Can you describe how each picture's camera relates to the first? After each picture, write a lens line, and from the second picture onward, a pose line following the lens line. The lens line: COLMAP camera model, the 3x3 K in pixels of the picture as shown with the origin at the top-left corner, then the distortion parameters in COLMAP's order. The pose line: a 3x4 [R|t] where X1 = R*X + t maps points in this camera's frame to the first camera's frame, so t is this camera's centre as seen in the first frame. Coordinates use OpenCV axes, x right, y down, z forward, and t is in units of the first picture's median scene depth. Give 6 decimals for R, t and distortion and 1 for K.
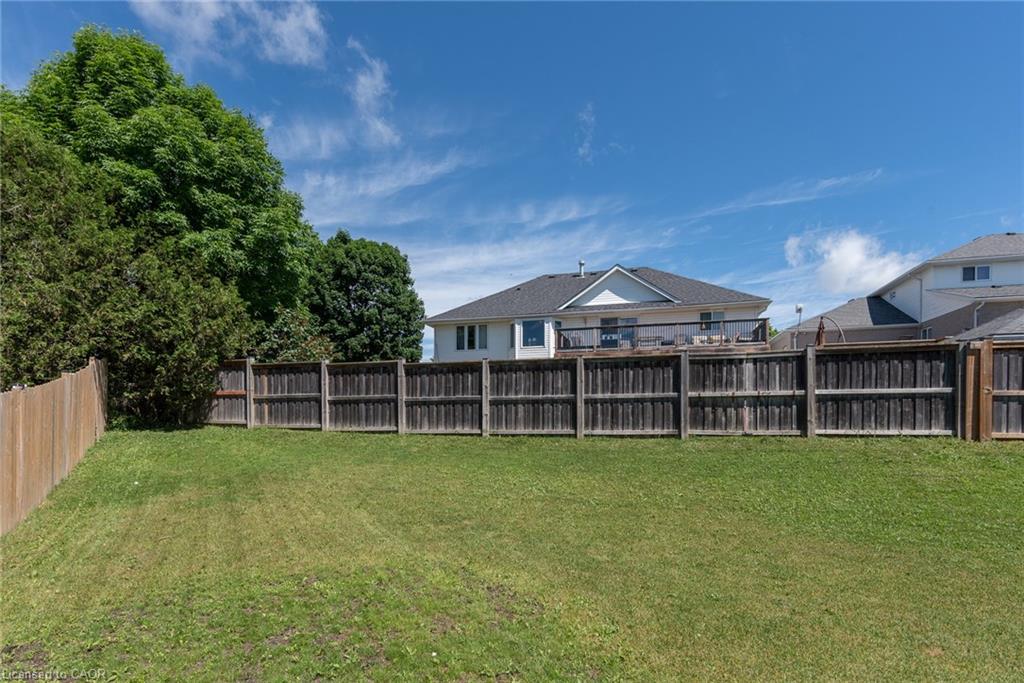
lens RADIAL K [[513.2, 0, 515.6], [0, 513.2, 423.5], [0, 0, 1]] dist [-0.000395, 0.000020]
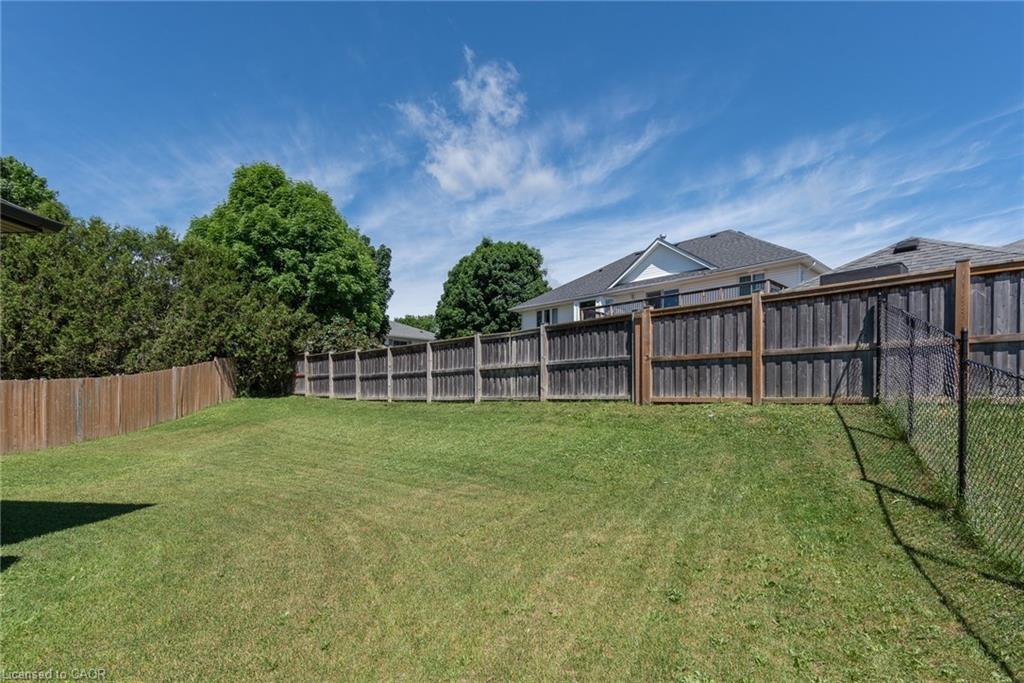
lens RADIAL K [[513.2, 0, 515.6], [0, 513.2, 423.5], [0, 0, 1]] dist [-0.000395, 0.000020]
pose [[0.860421, 0.027213, -0.508856, 0.896413], [-0.004662, 0.998952, 0.045540, 0.020372], [0.509562, -0.036811, 0.859646, -0.049074]]
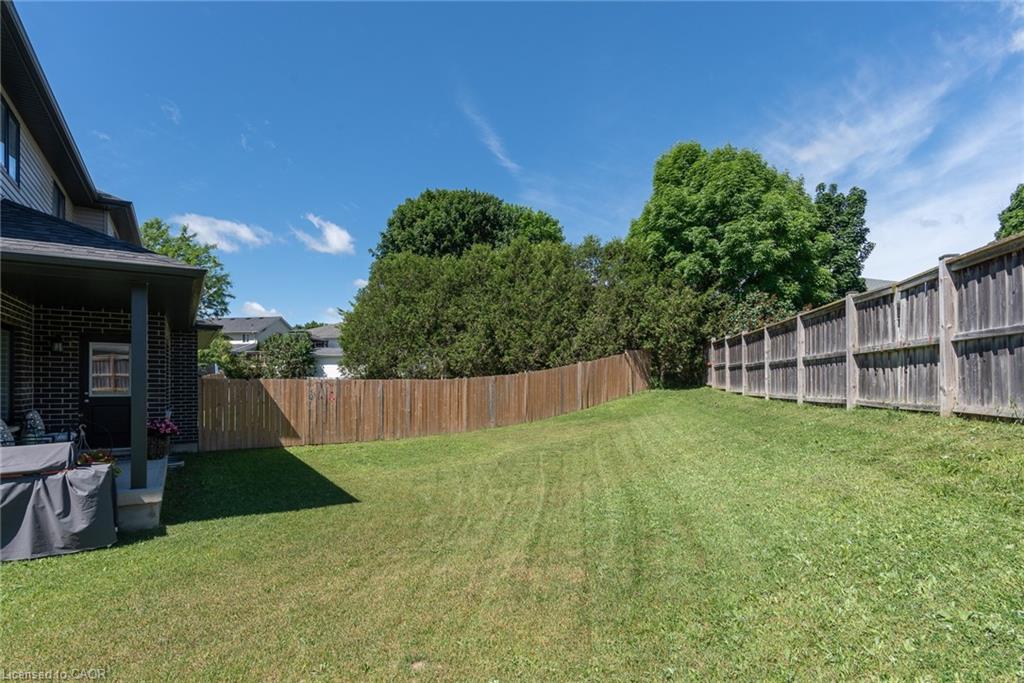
lens RADIAL K [[517.7, 0, 510.0], [0, 517.7, 383.9], [0, 0, 1]] dist [0.000695, 0.000275]
pose [[0.054638, 0.005584, -0.998491, 0.899546], [-0.002629, 0.999982, 0.005449, -0.008828], [0.998503, 0.002327, 0.054652, 0.395843]]
